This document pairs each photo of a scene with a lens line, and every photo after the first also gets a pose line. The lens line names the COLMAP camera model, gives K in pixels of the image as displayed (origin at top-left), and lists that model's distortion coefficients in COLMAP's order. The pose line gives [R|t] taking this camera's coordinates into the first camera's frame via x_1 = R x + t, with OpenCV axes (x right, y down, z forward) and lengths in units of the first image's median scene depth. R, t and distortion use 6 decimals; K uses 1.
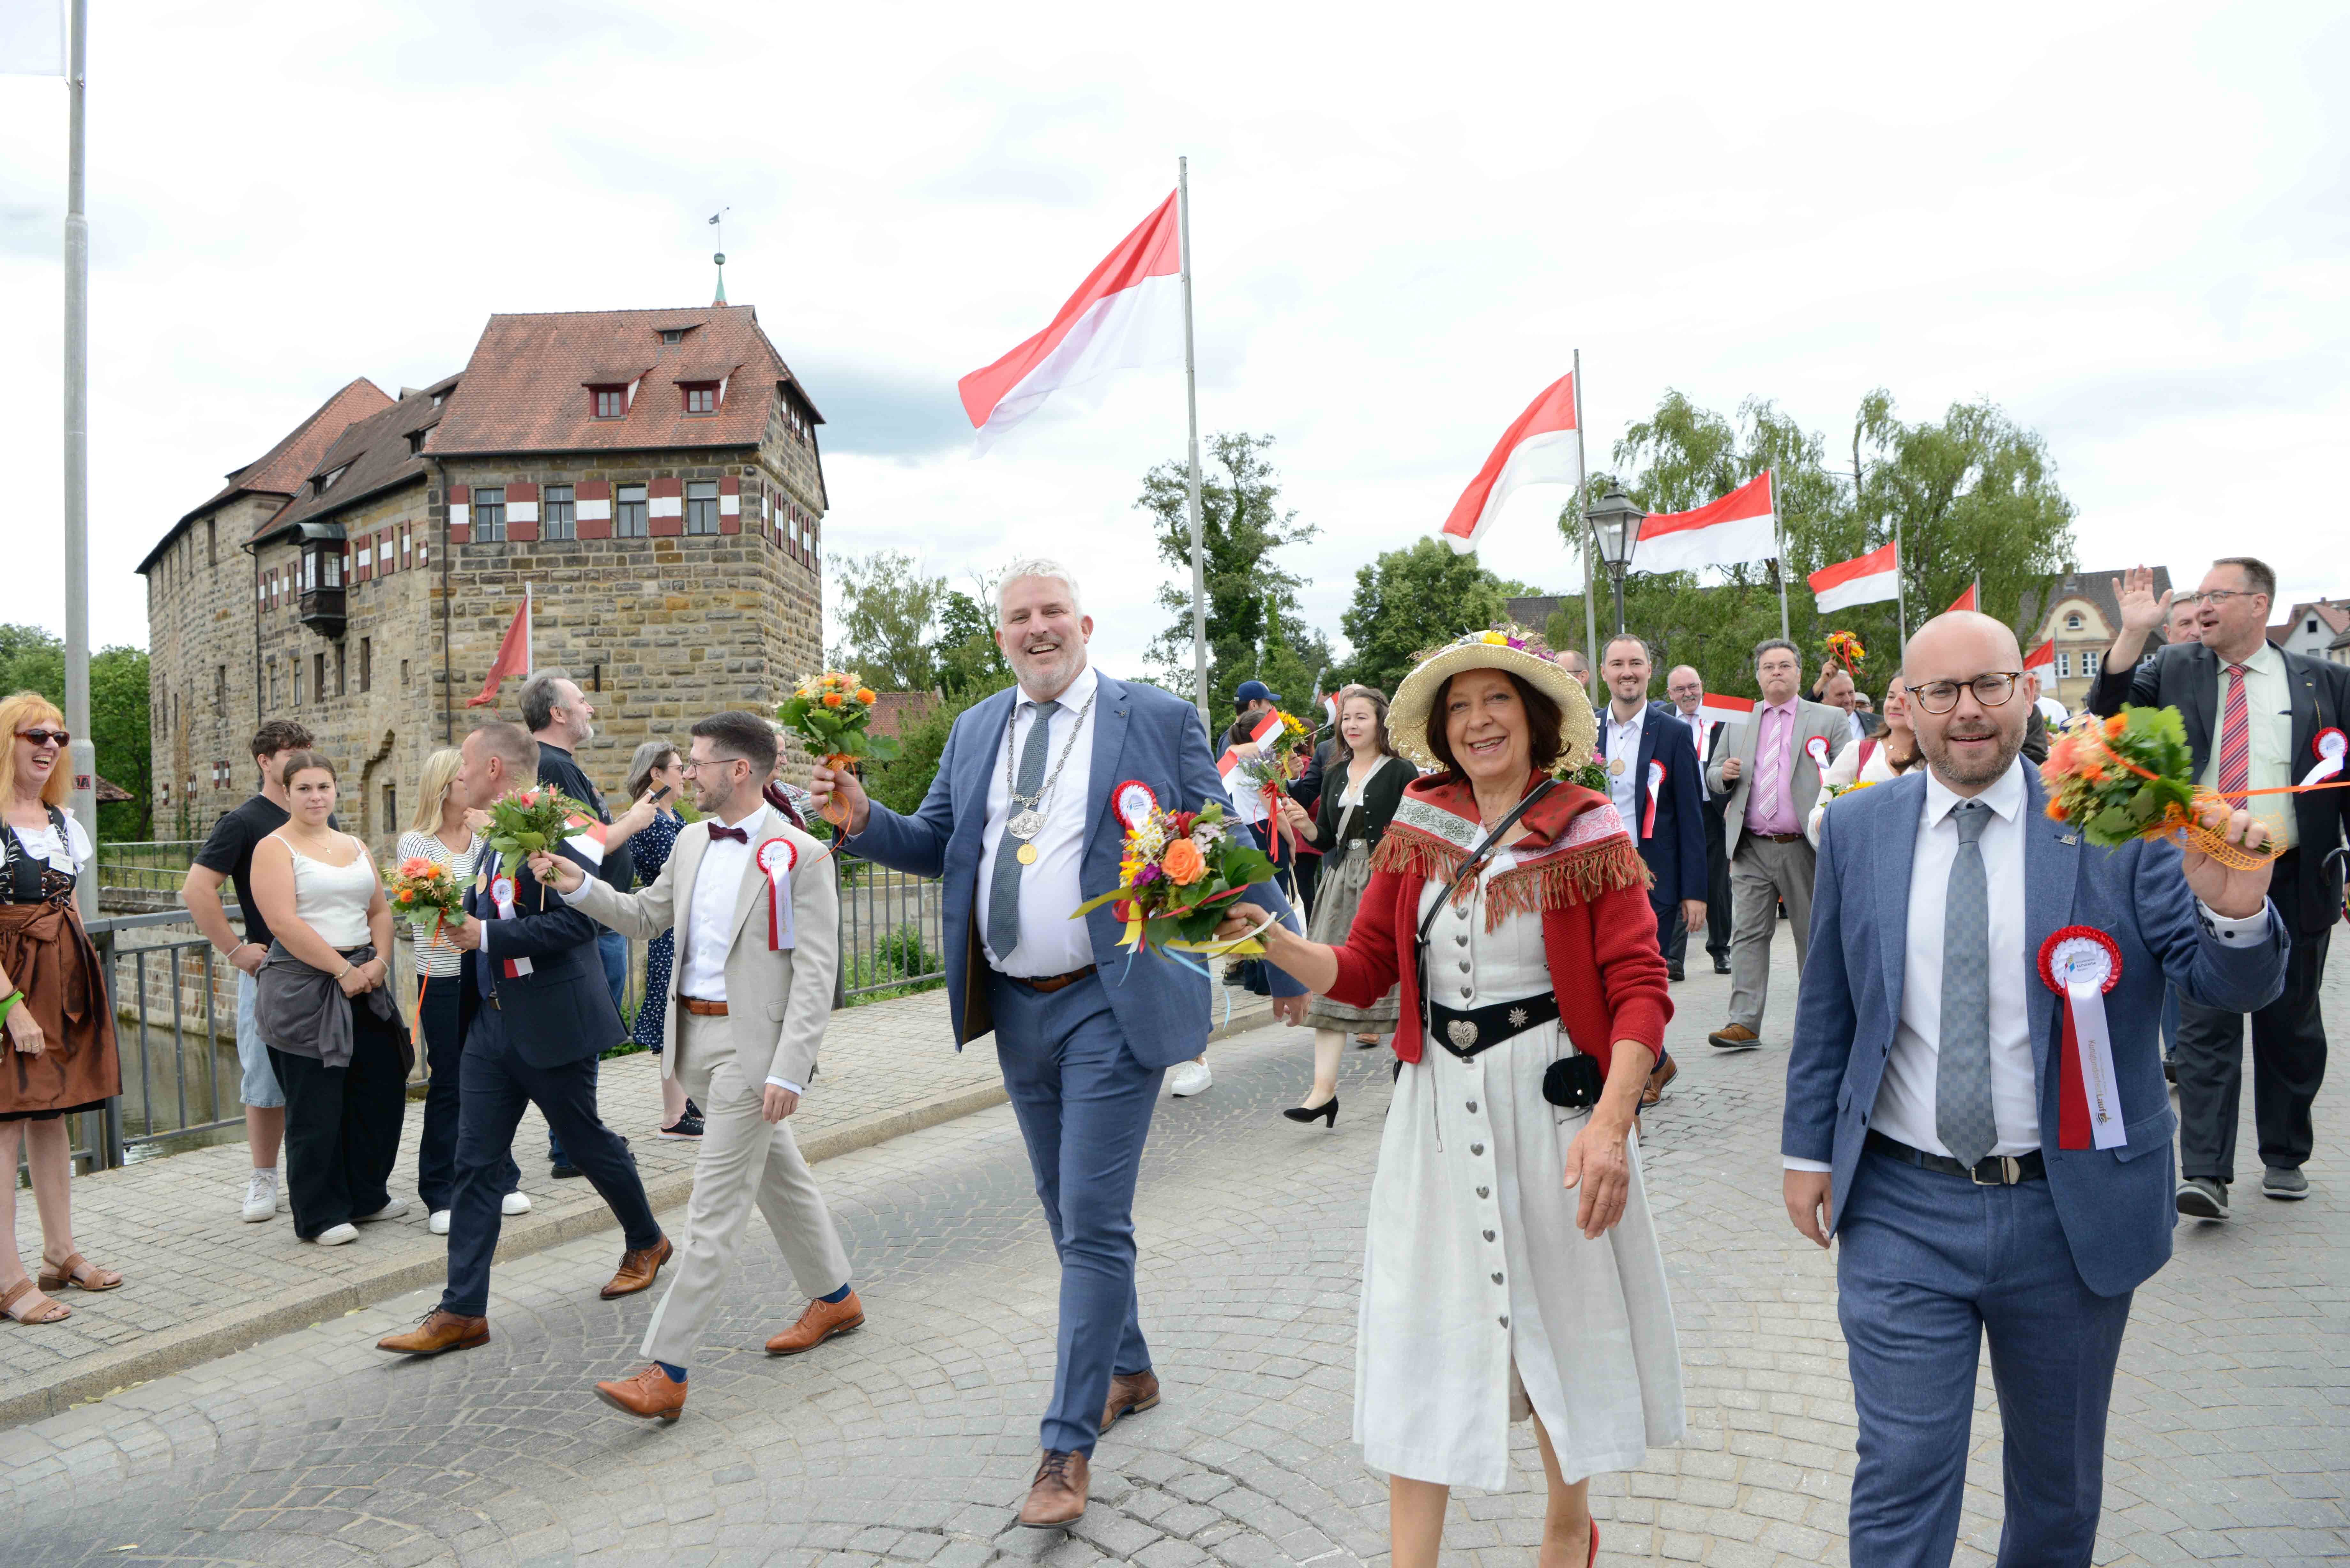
lens RADIAL K [[1702.4, 0, 1175.0], [0, 1702.4, 784.0], [0, 0, 1]] dist [-0.050535, 0.003554]
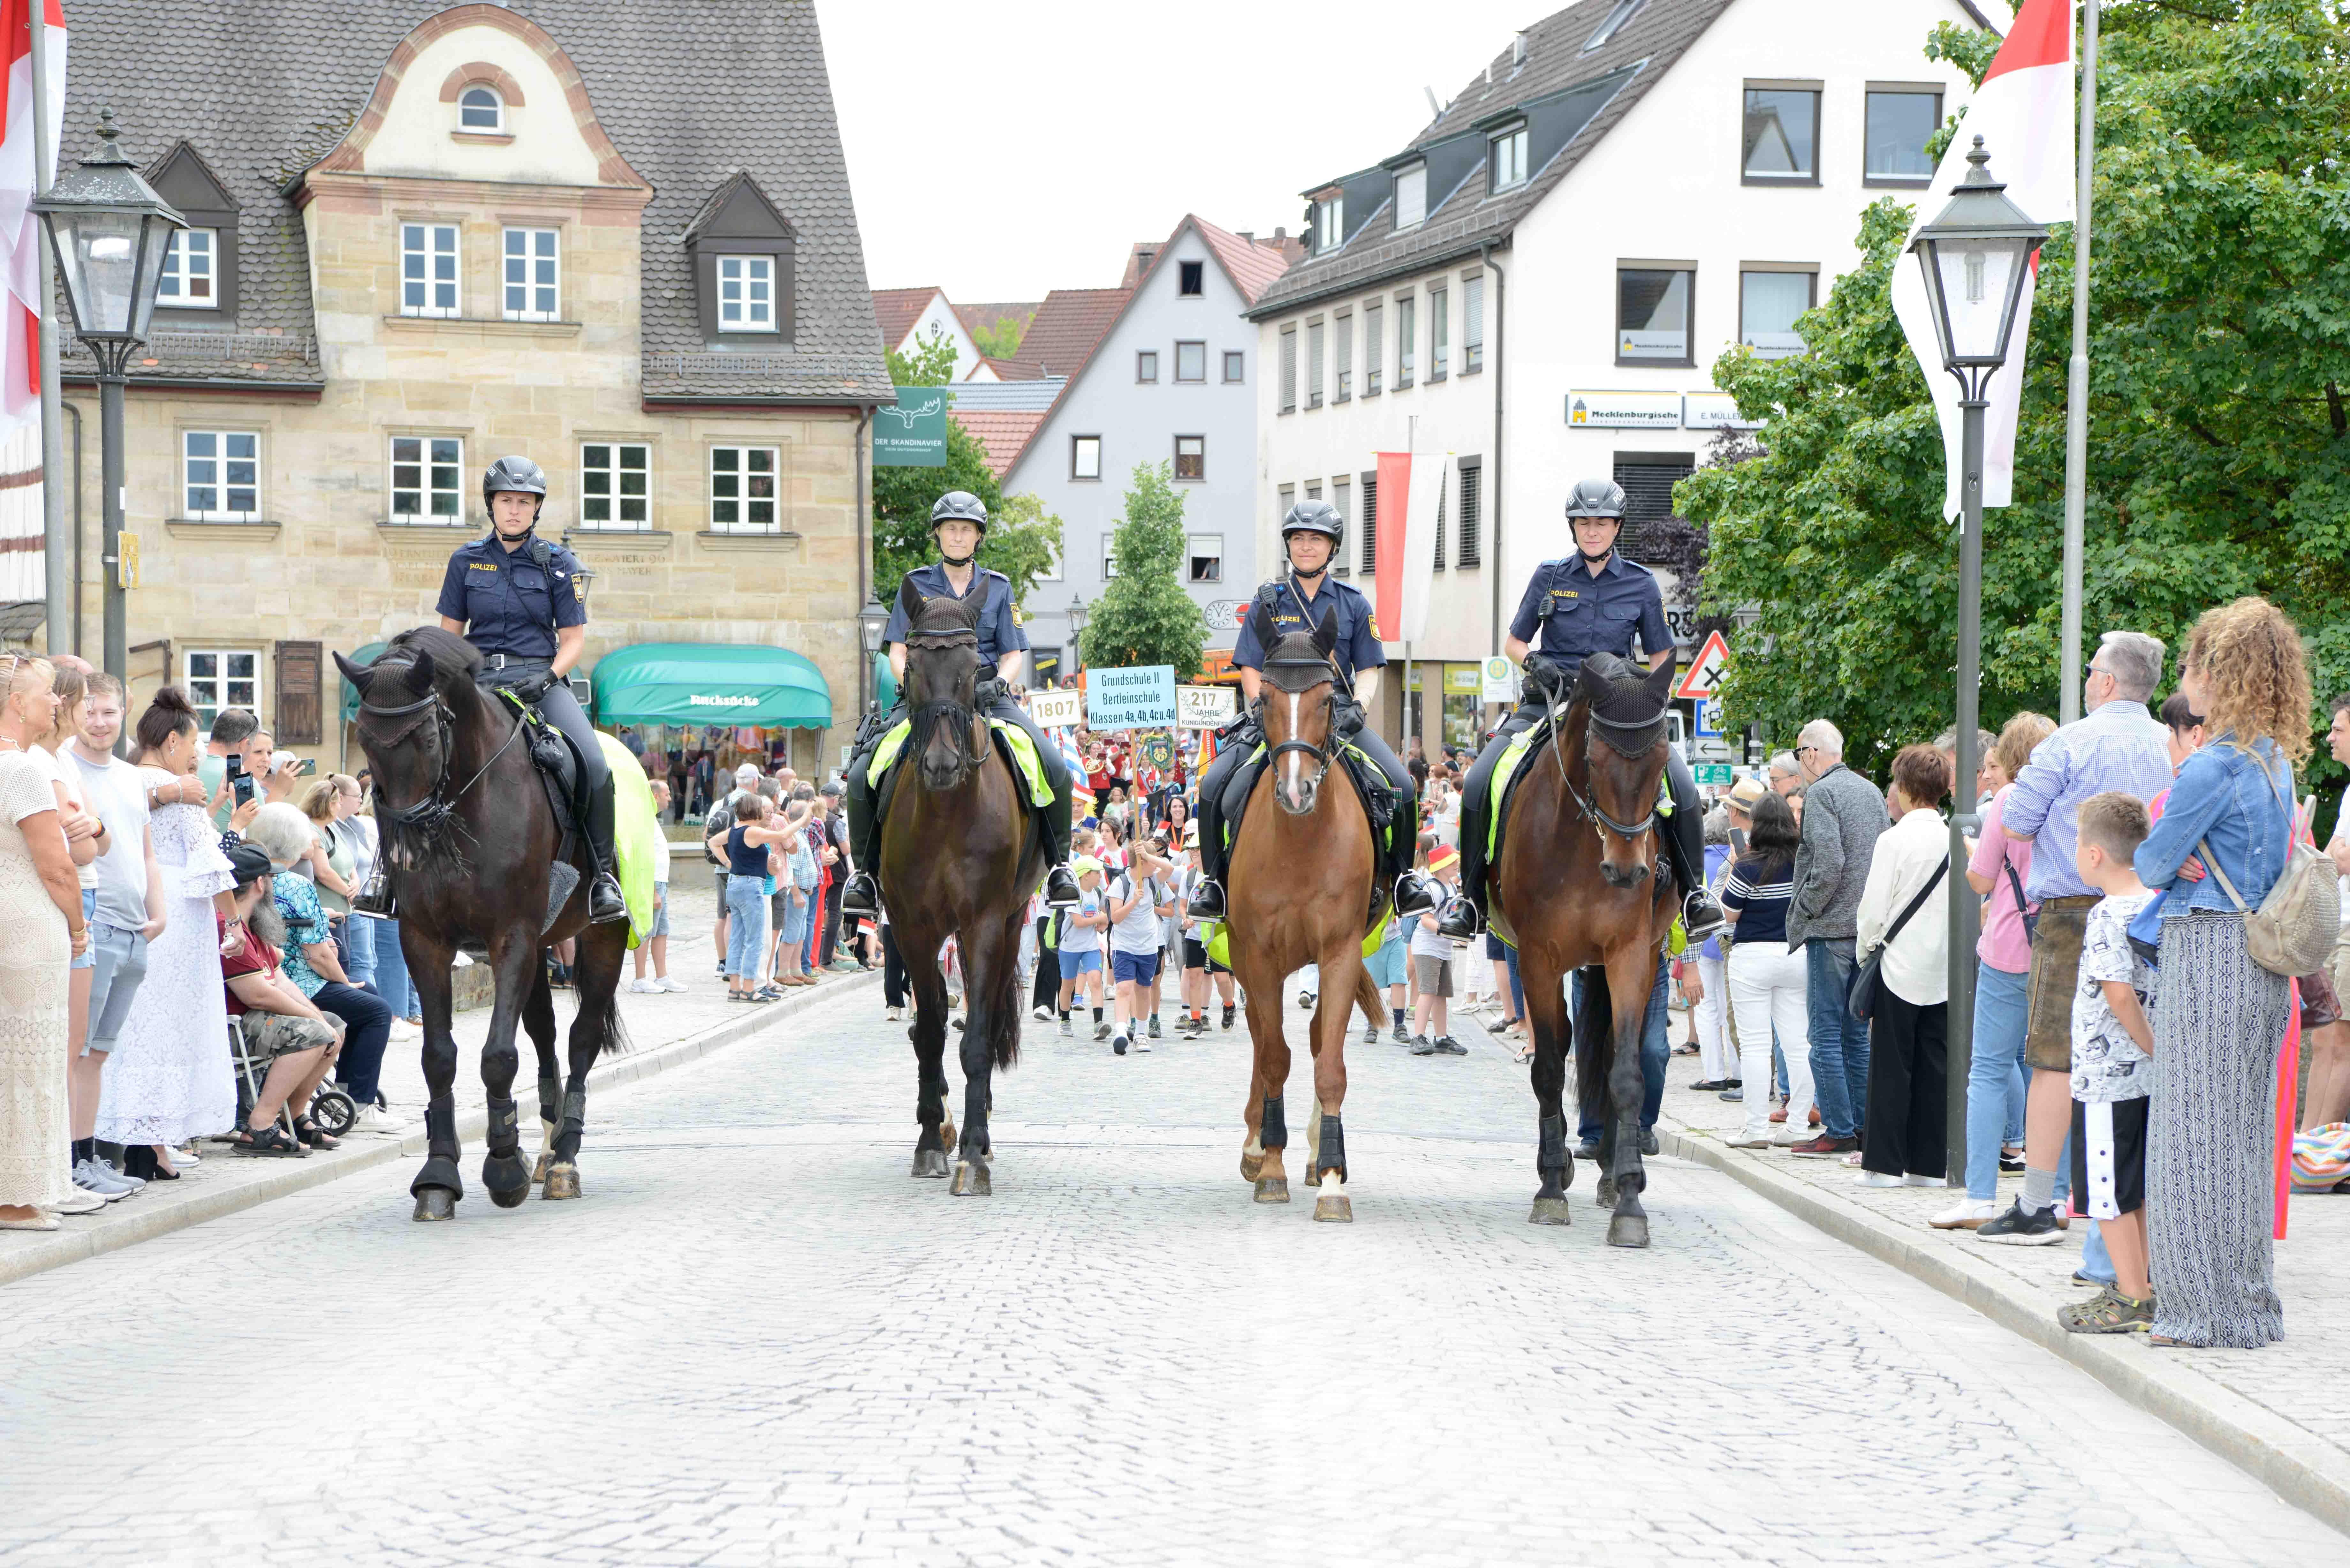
lens RADIAL K [[4290.5, 0, 1175.0], [0, 4290.5, 784.0], [0, 0, 1]] dist [0.268486, 0.009784]
pose [[0.818784, 0.018557, 0.573801, 0.328724], [-0.038549, 0.998999, 0.022700, -0.013391], [-0.572805, -0.040706, 0.818680, 0.520340]]
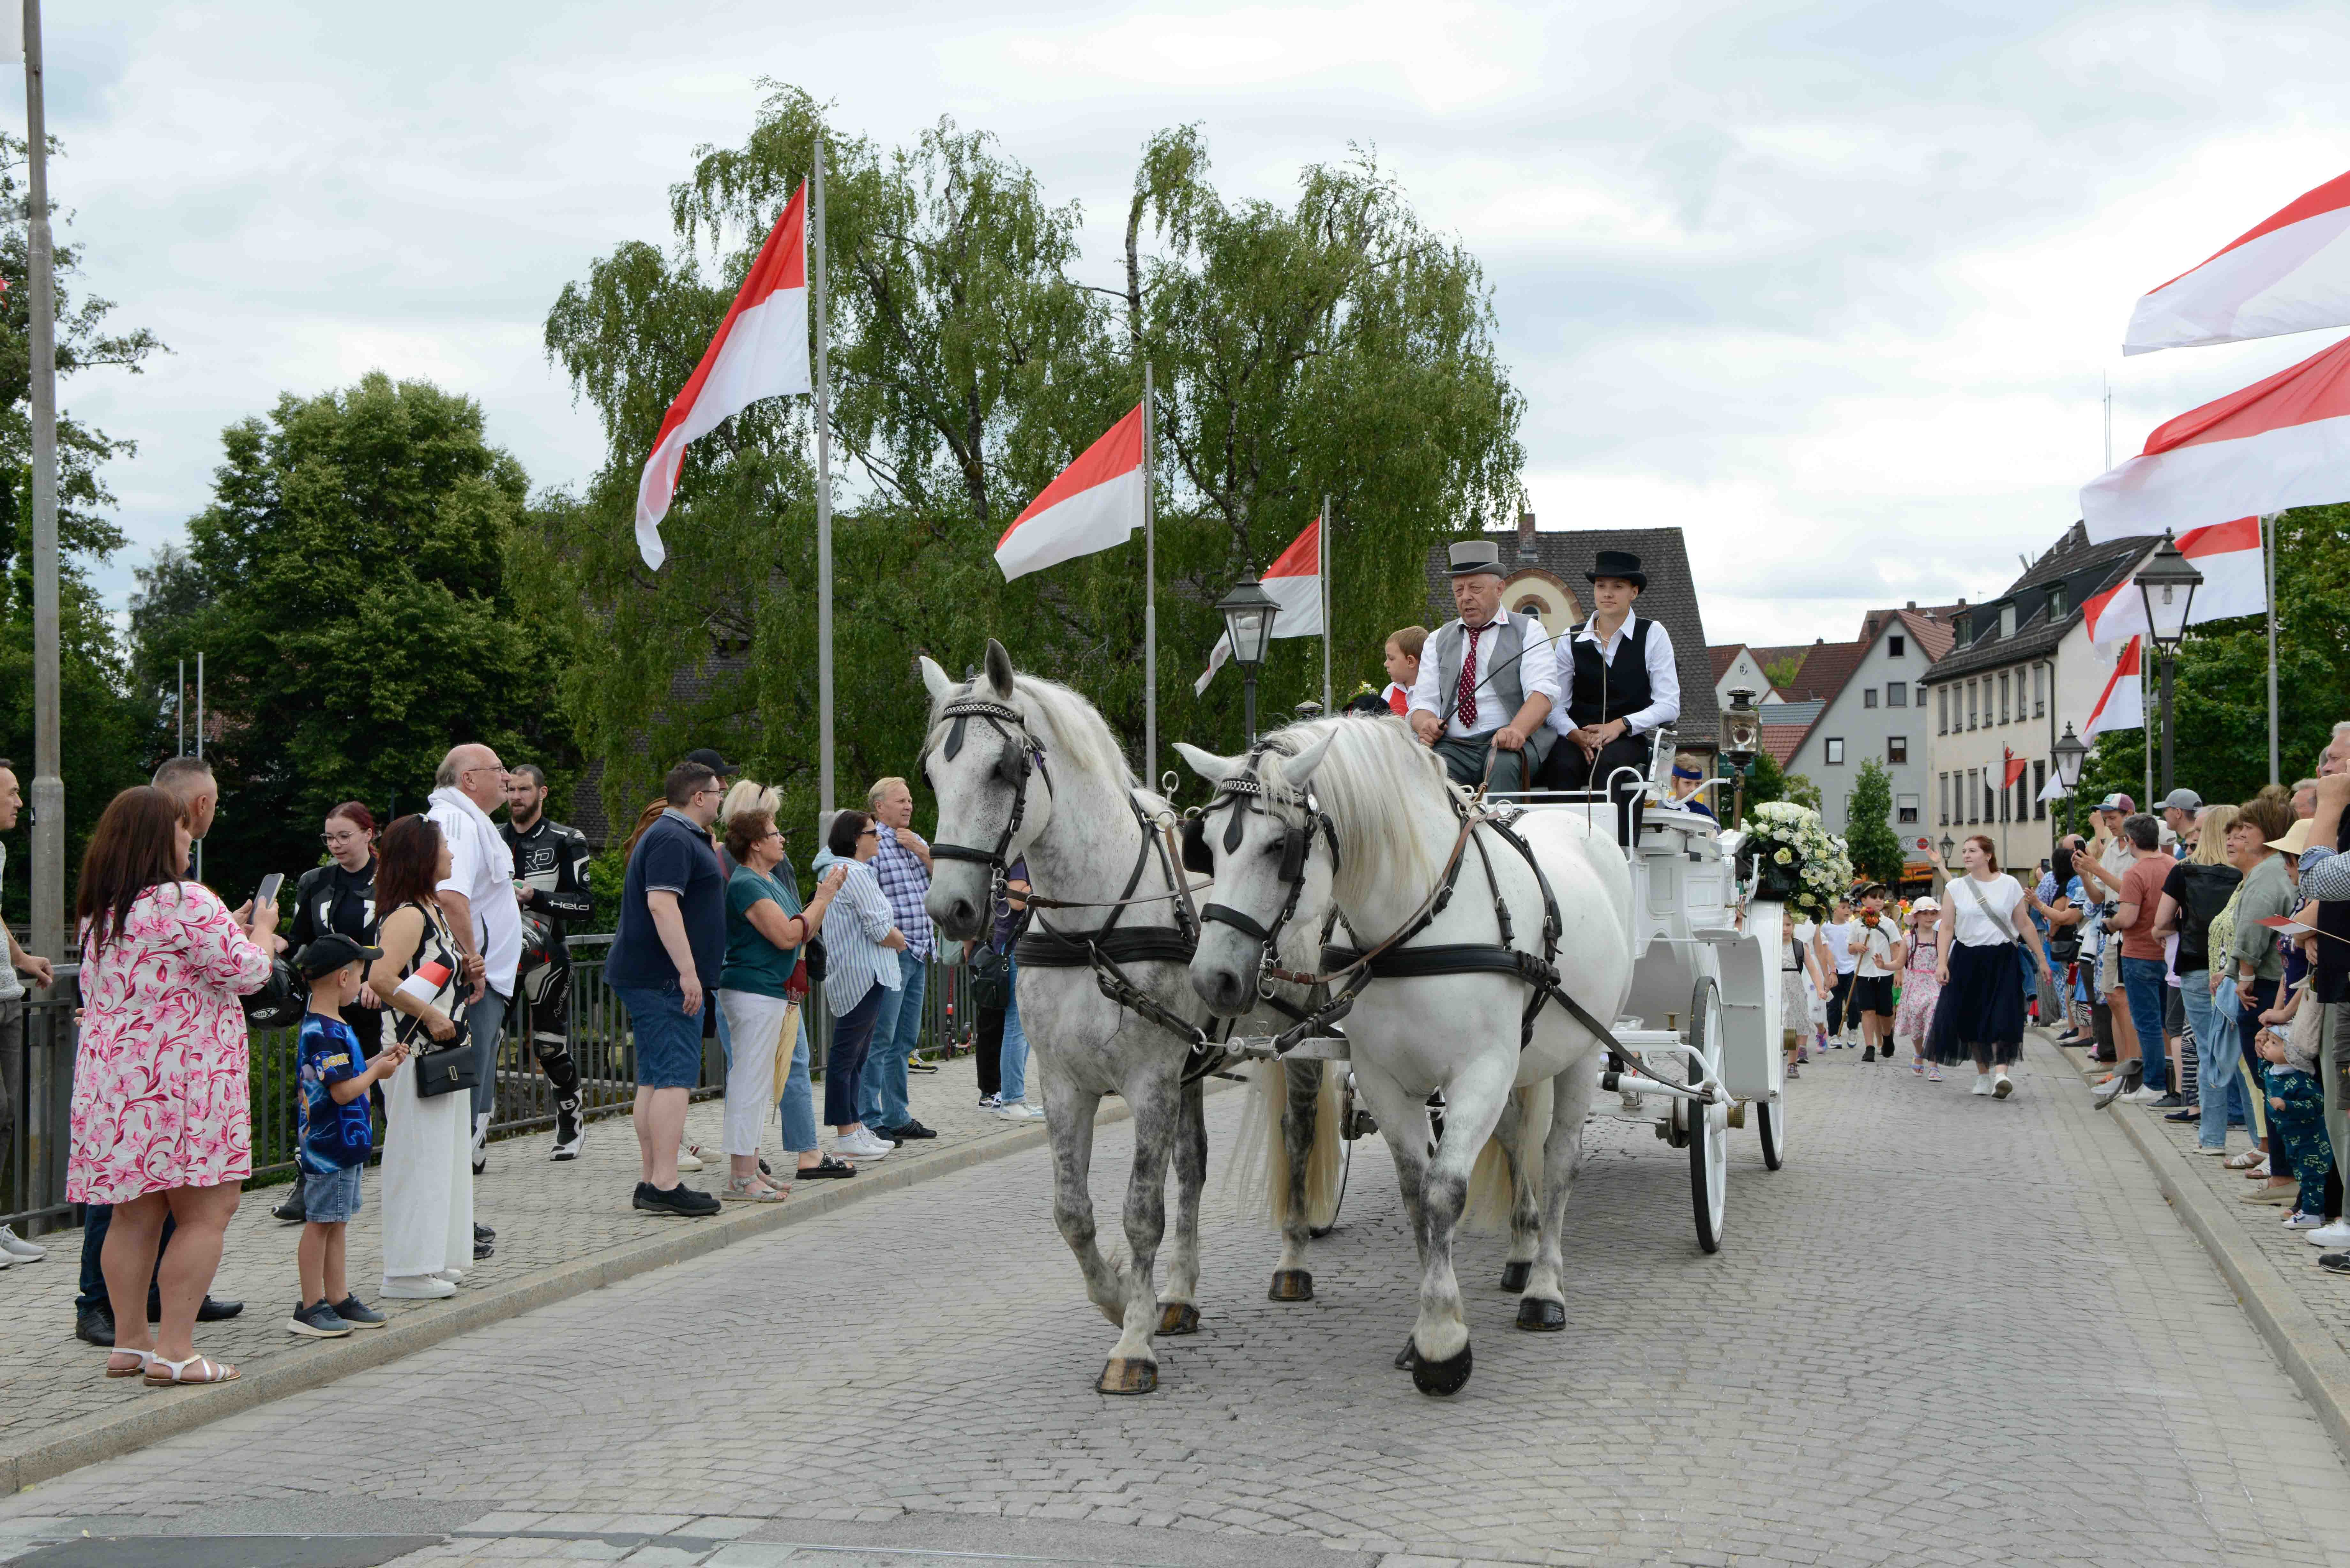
lens RADIAL K [[2913.3, 0, 1175.0], [0, 2913.3, 784.0], [0, 0, 1]] dist [0.109959, -0.004124]
pose [[0.934098, 0.036586, 0.355136, 0.105460], [-0.028683, 0.999210, -0.027496, -0.012547], [-0.355862, 0.015498, 0.934410, 0.170096]]
